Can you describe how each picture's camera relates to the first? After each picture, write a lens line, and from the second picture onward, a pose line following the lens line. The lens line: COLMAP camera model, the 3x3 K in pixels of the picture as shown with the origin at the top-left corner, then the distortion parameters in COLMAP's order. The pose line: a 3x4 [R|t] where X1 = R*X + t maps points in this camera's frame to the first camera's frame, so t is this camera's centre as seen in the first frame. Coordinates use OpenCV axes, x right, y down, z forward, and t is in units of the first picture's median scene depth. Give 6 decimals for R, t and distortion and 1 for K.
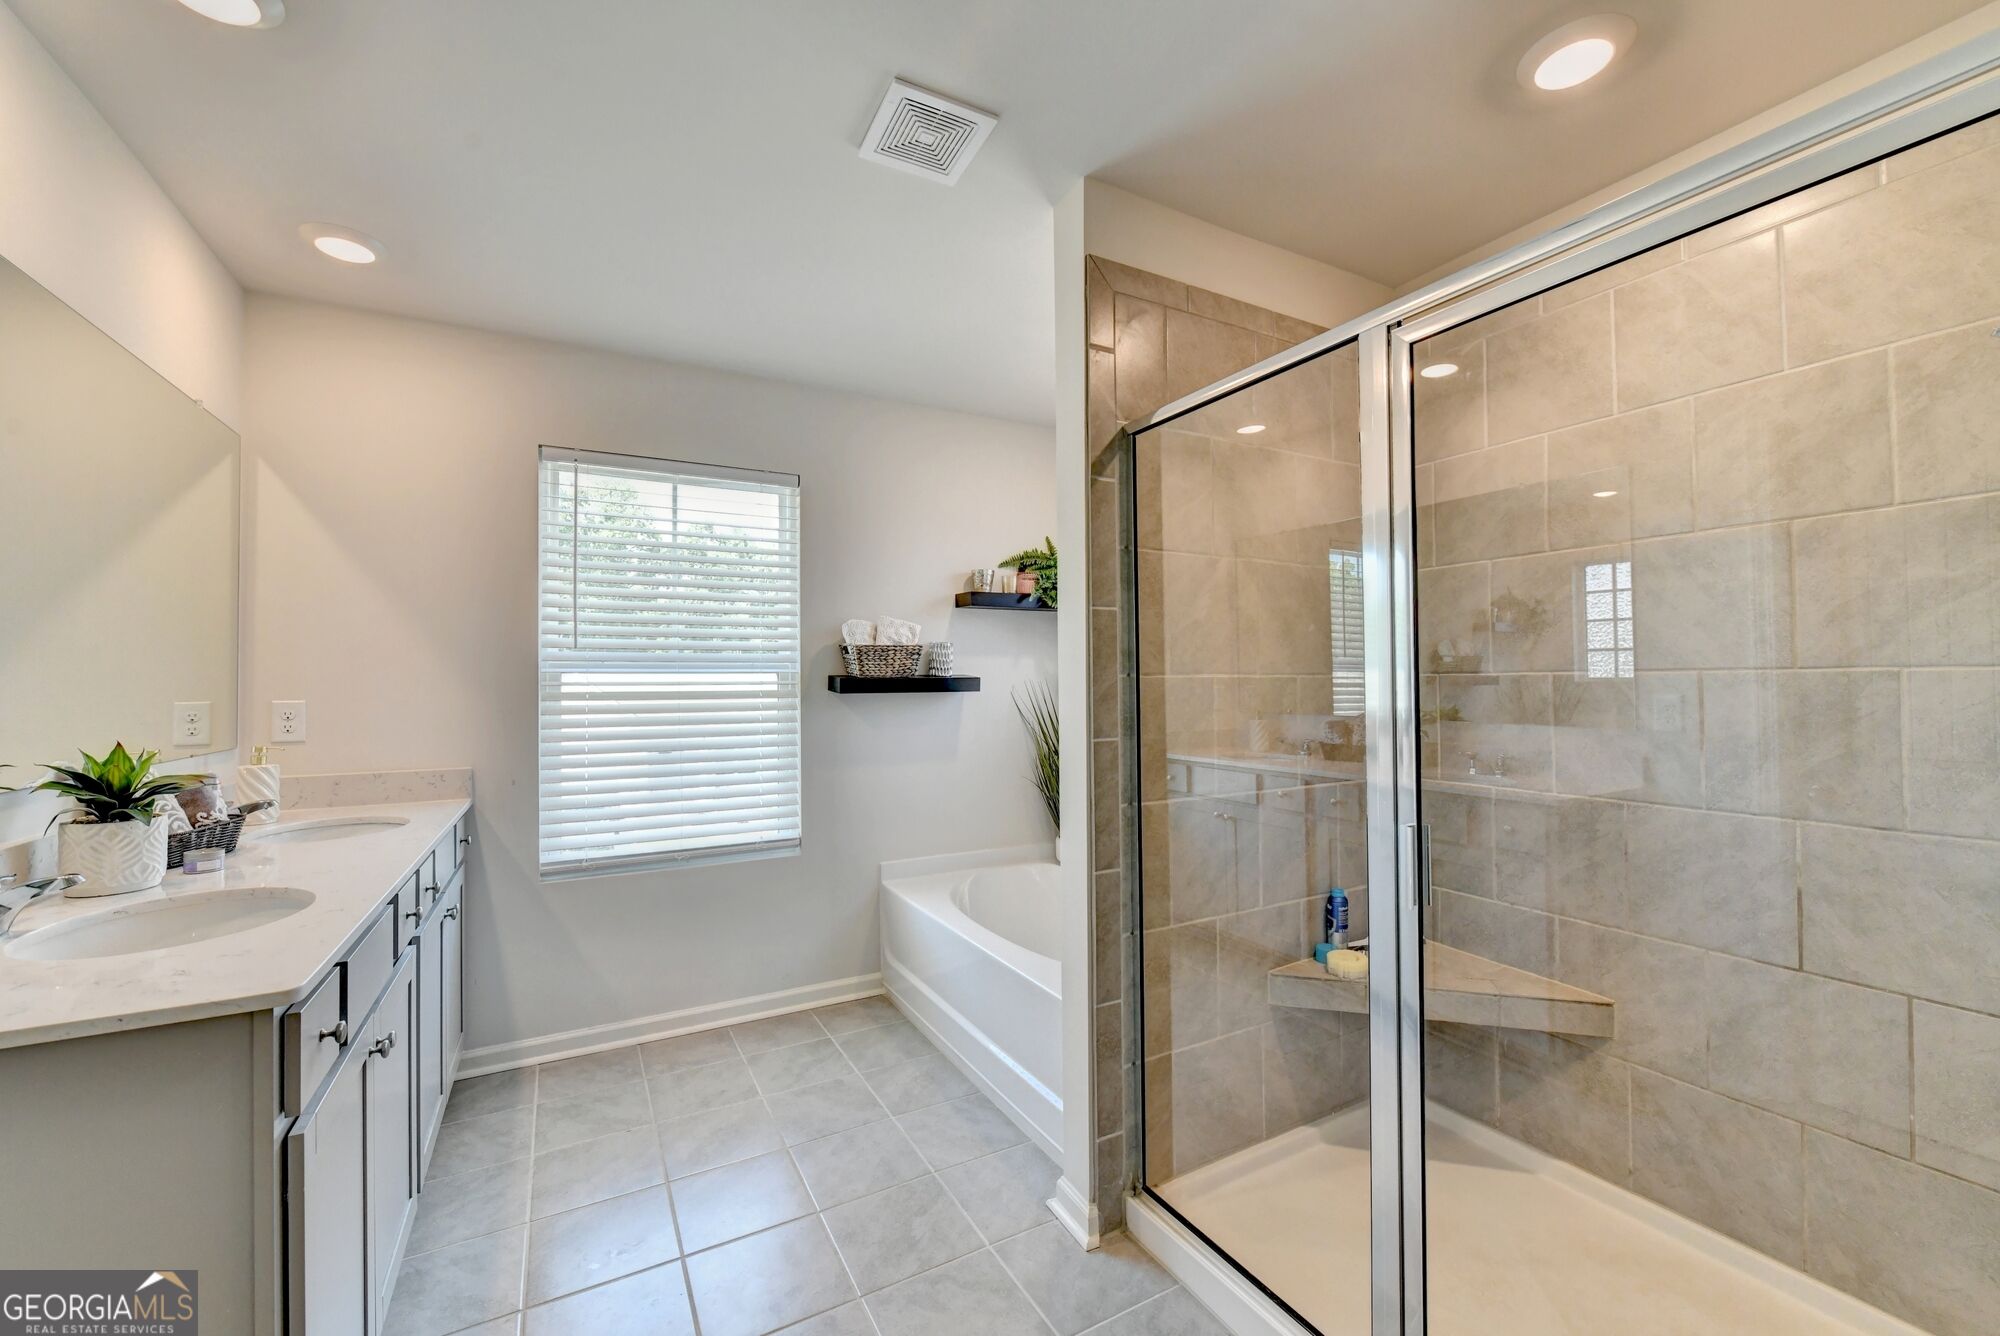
lens RADIAL K [[799.3, 0, 1007.6], [0, 799.3, 667.7], [0, 0, 1]] dist [-0.008501, -0.000014]
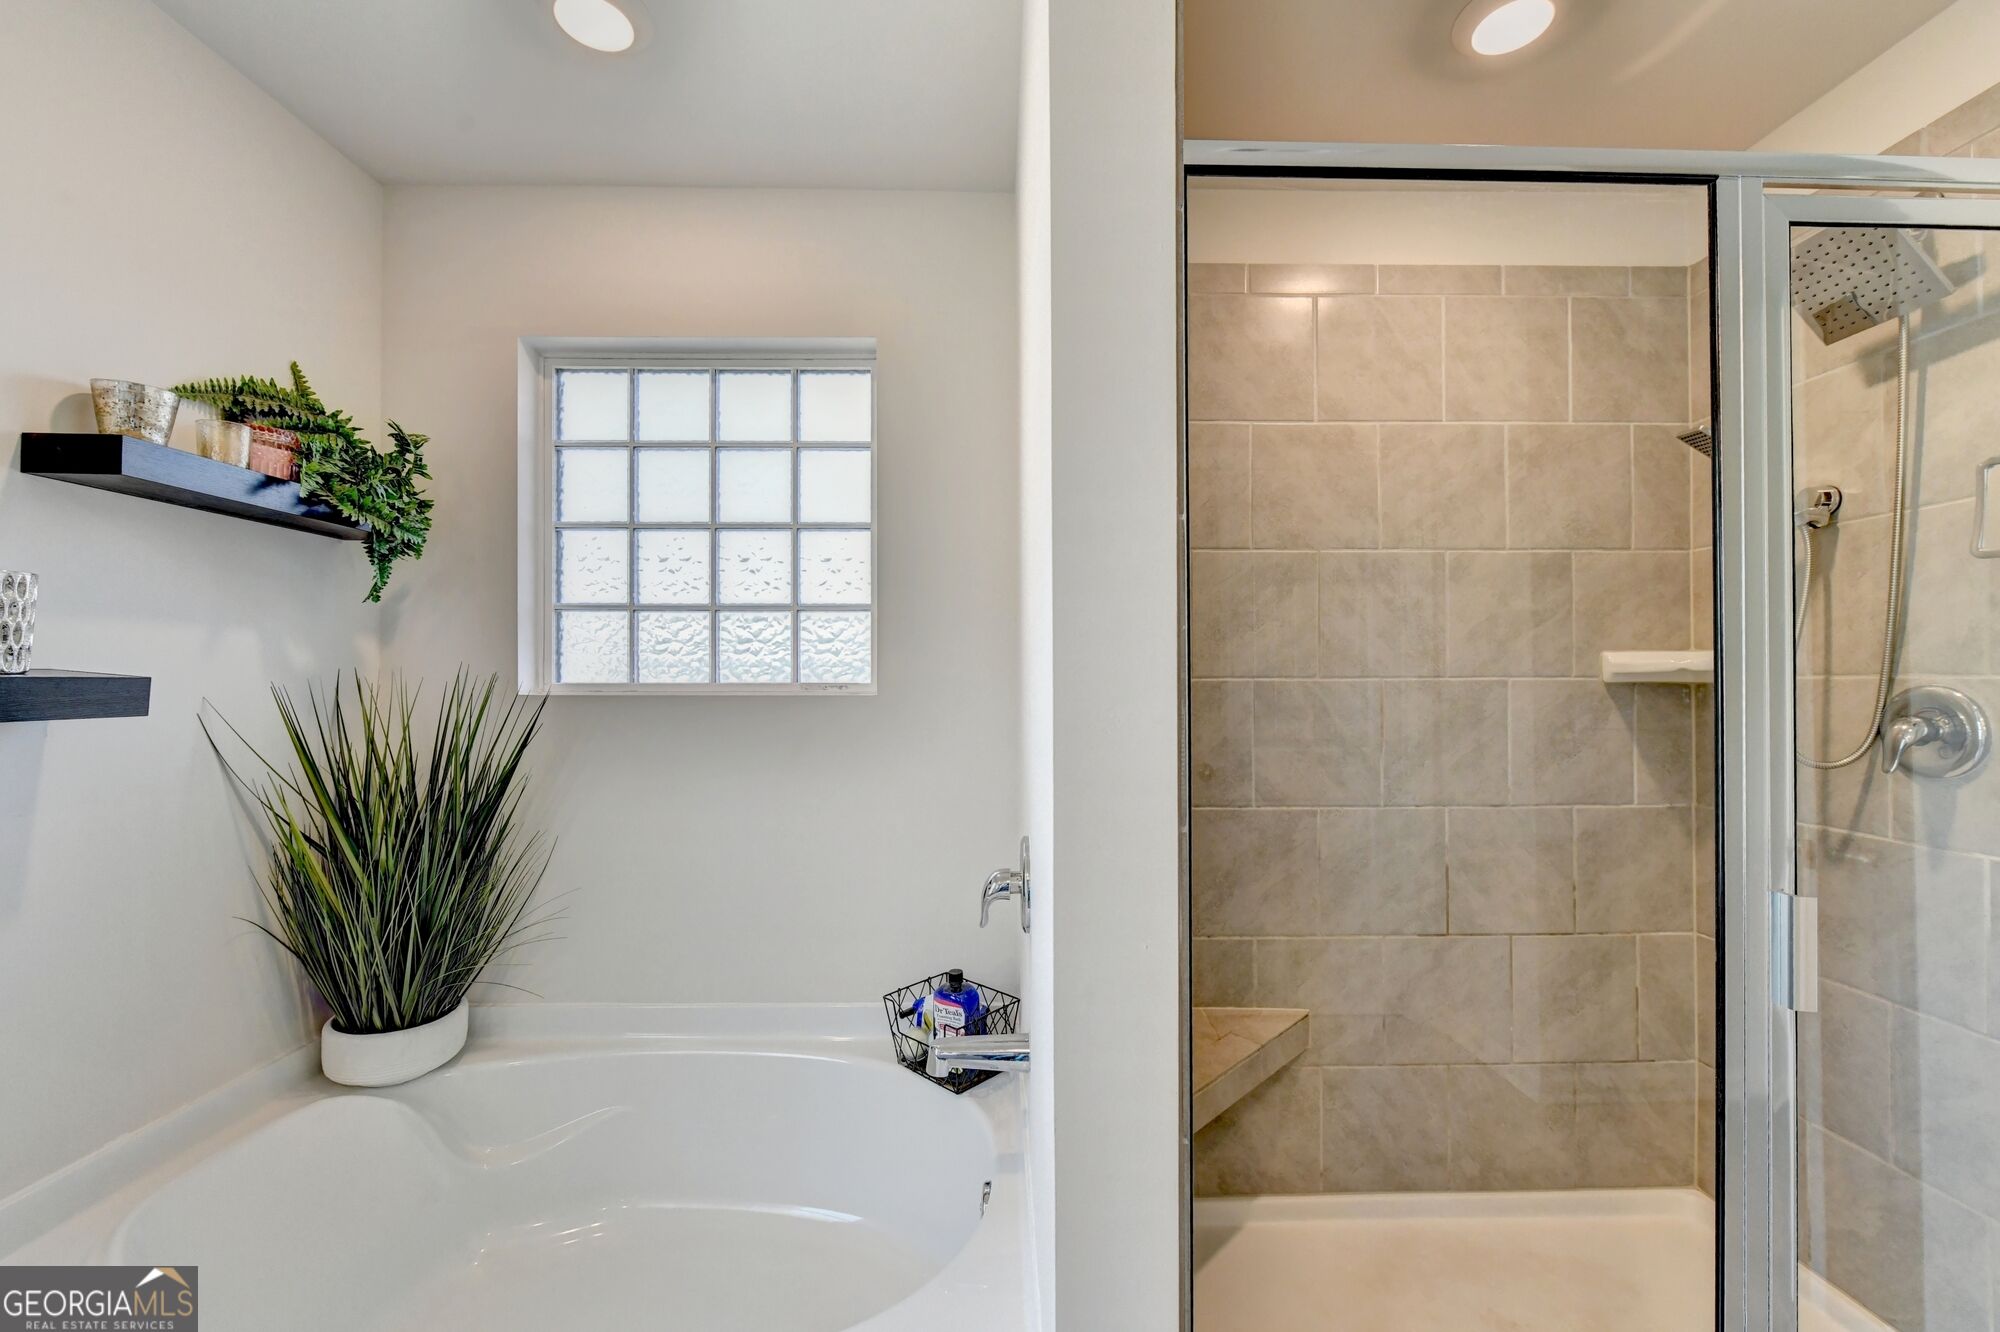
lens RADIAL K [[805.2, 0, 1001.8], [0, 805.2, 678.9], [0, 0, 1]] dist [-0.000508, -0.004486]
pose [[0.468834, 0.009656, 0.883233, -0.230730], [-0.015565, 0.999875, -0.002669, 0.010422], [-0.883149, -0.012496, 0.468926, 0.648329]]
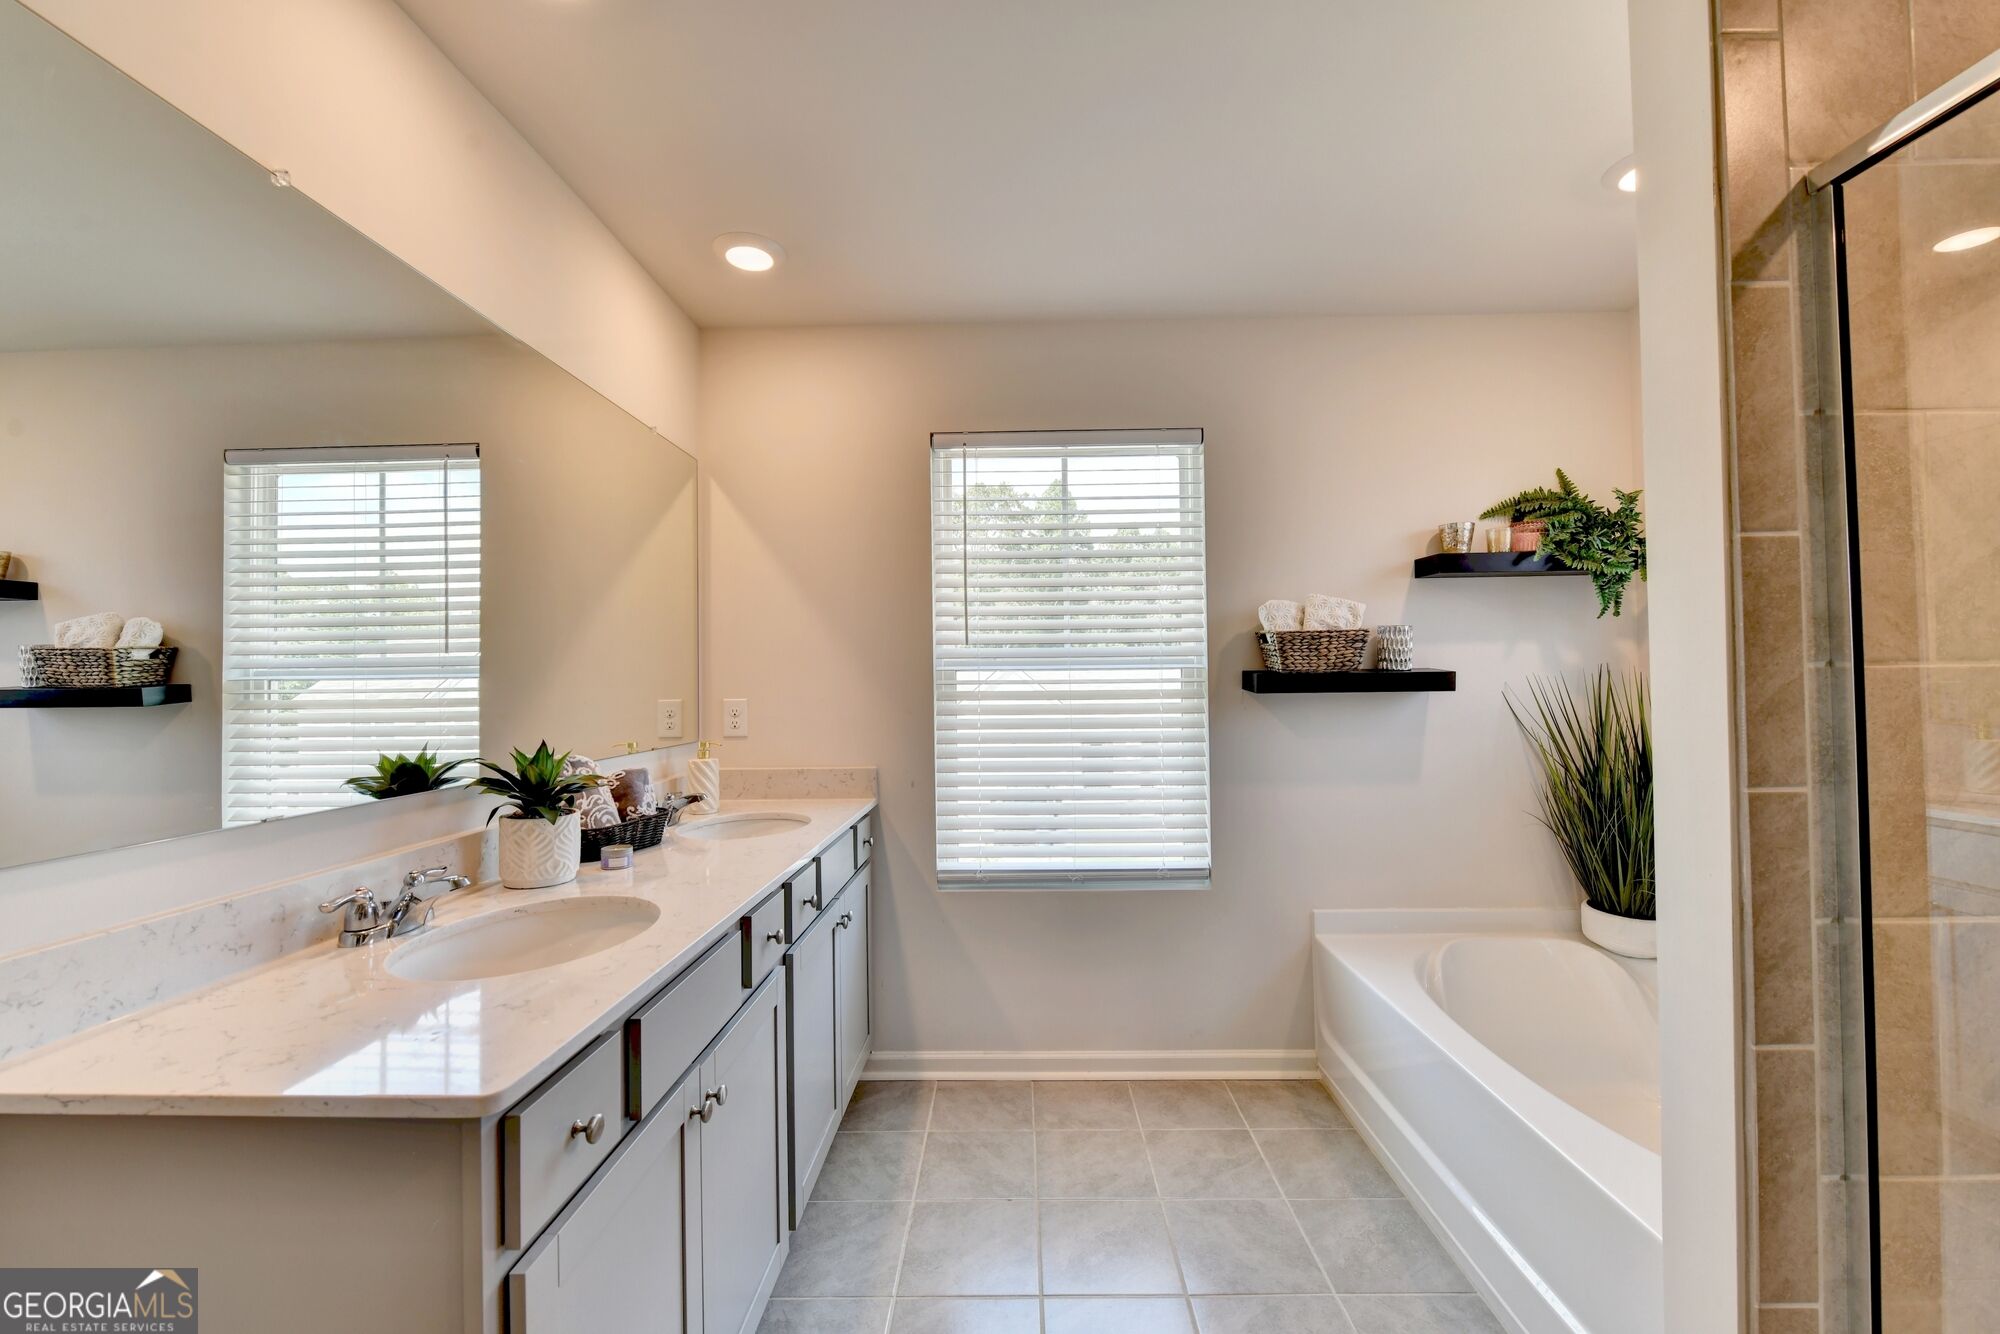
lens RADIAL K [[799.3, 0, 1007.6], [0, 799.3, 666.7], [0, 0, 1]] dist [-0.008501, -0.000014]
pose [[0.868901, -0.012414, -0.494830, -0.039119], [0.014039, 0.999901, -0.000435, 0.003147], [0.494786, -0.006569, 0.868990, 0.230654]]
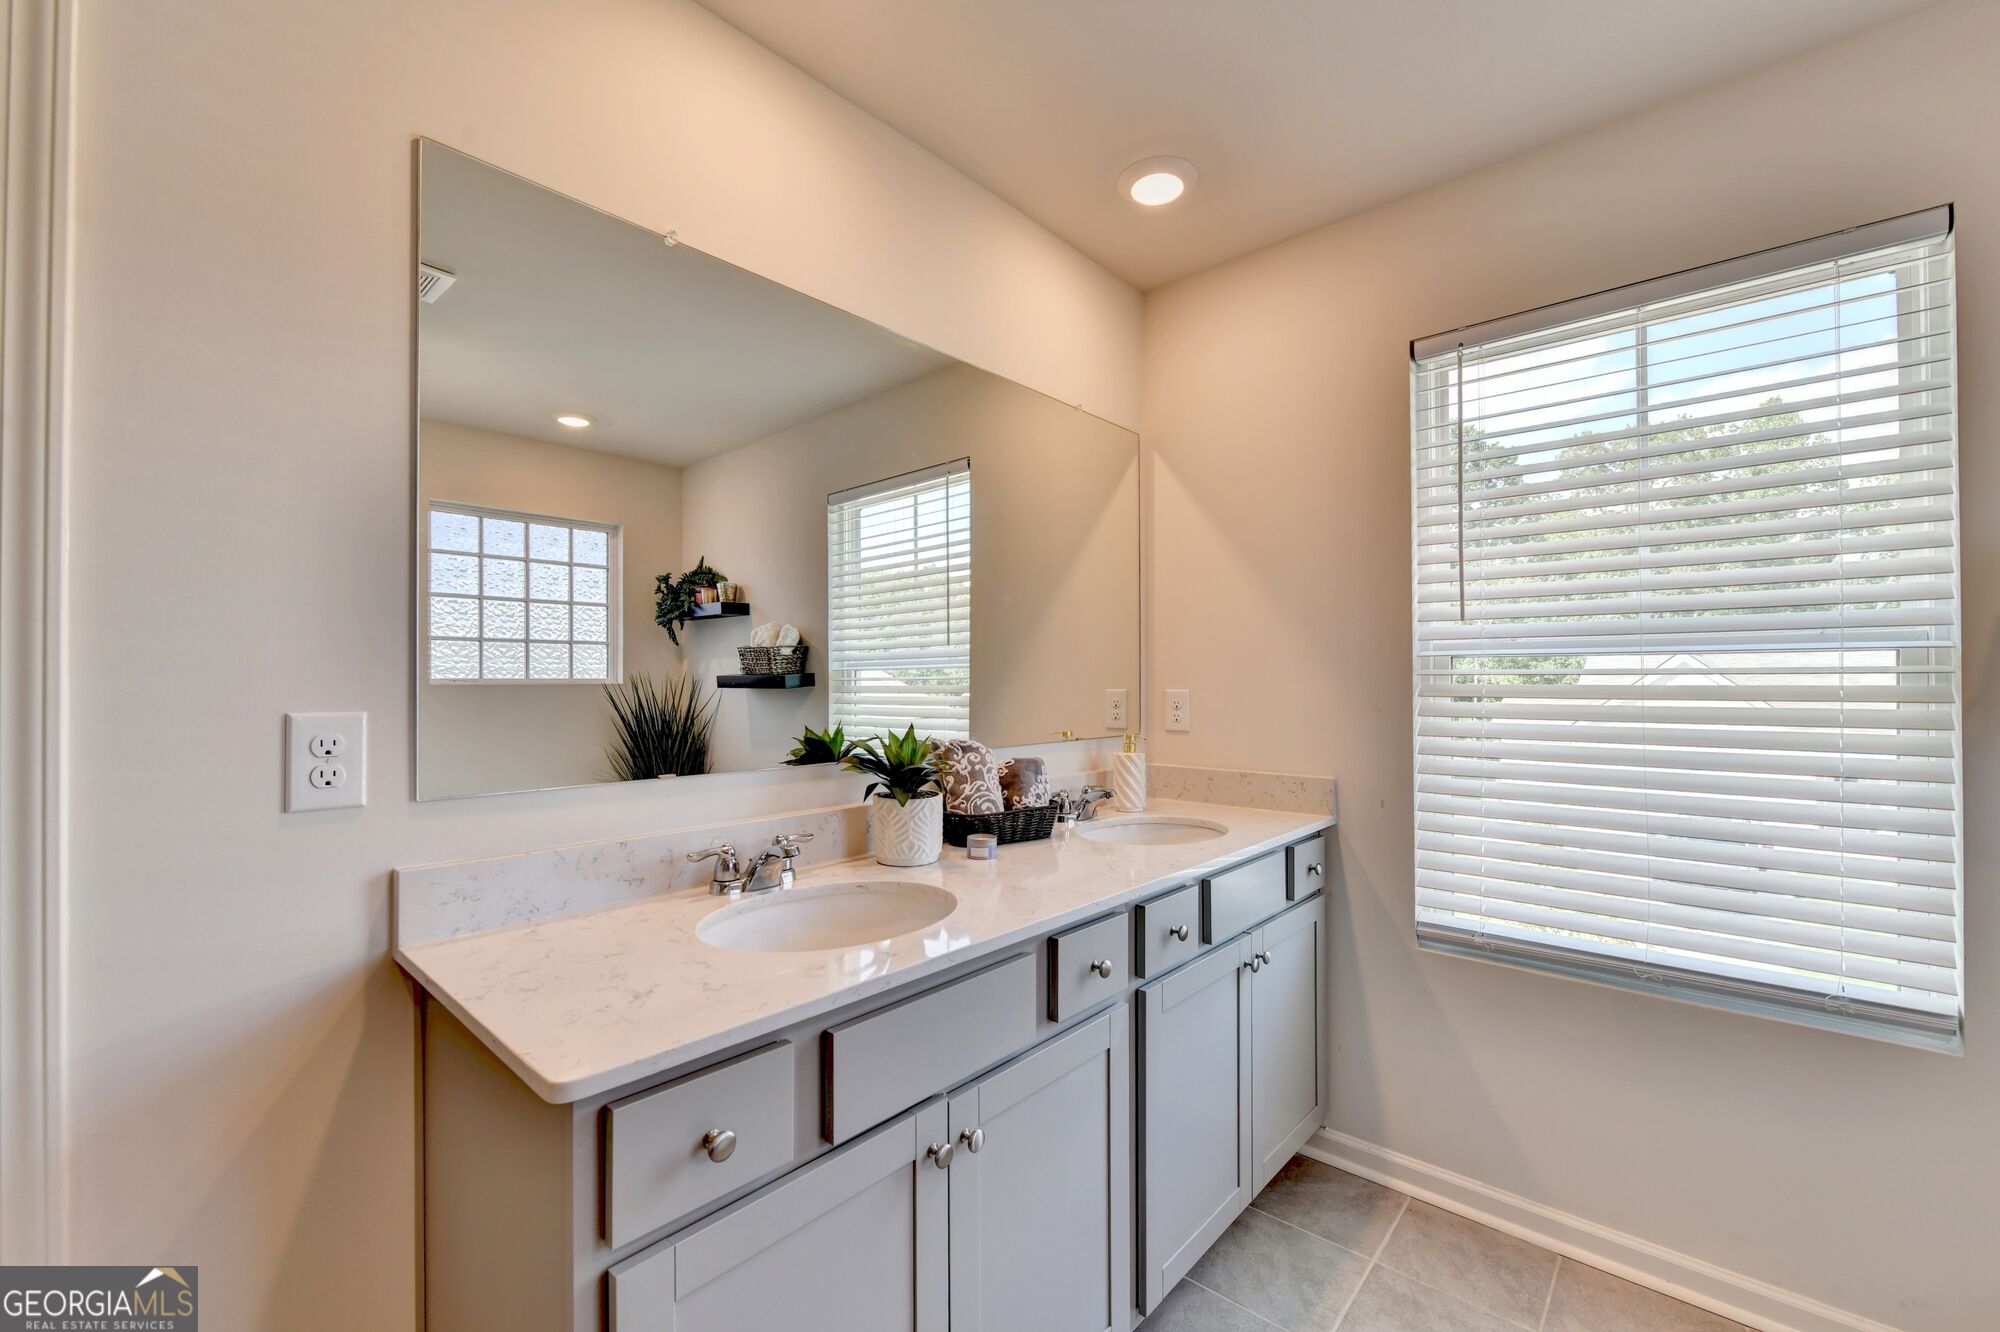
lens RADIAL K [[805.2, 0, 1001.8], [0, 805.2, 678.9], [0, 0, 1]] dist [-0.000508, -0.004486]
pose [[0.338989, 0.002930, -0.940786, -0.030797], [0.016068, 0.999831, 0.008903, 0.015016], [0.940653, -0.018135, 0.338885, 0.444228]]
